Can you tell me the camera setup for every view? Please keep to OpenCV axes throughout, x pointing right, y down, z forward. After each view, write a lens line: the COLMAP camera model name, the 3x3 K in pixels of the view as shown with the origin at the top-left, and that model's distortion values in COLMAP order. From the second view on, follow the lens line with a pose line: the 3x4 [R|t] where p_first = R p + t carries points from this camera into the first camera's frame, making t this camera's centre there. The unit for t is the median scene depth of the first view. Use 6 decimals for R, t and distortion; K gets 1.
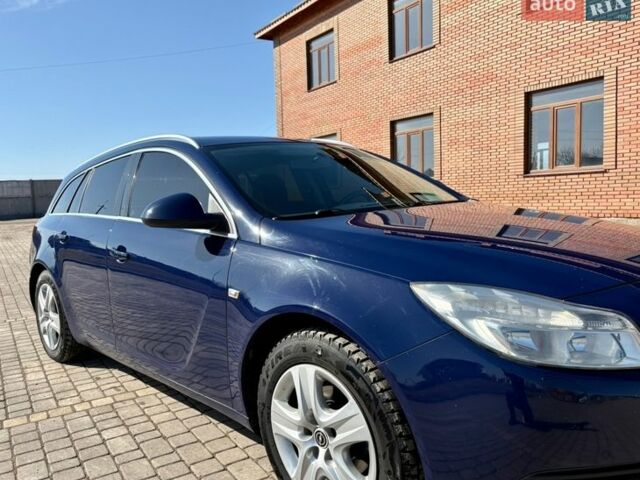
lens RADIAL K [[484.6, 0, 317.4], [0, 484.6, 243.6], [0, 0, 1]] dist [0.038686, -0.030869]
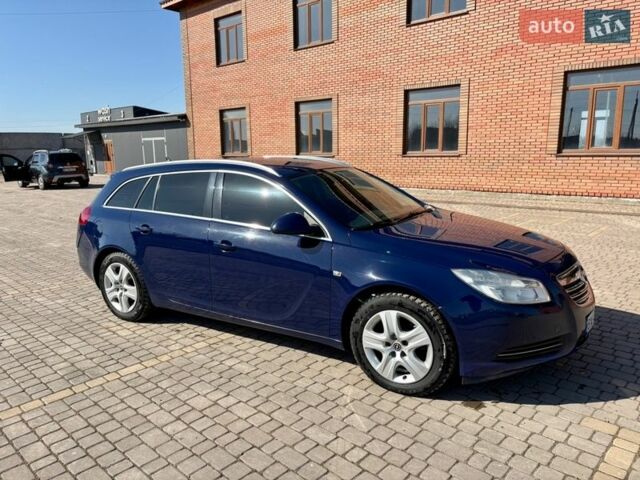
lens RADIAL K [[427.3, 0, 336.6], [0, 427.3, 233.7], [0, 0, 1]] dist [0.024705, -0.000441]
pose [[0.960167, -0.017107, 0.278903, -0.324313], [-0.003682, 0.997263, 0.073845, -0.083880], [-0.279403, -0.071931, 0.957476, -0.255818]]
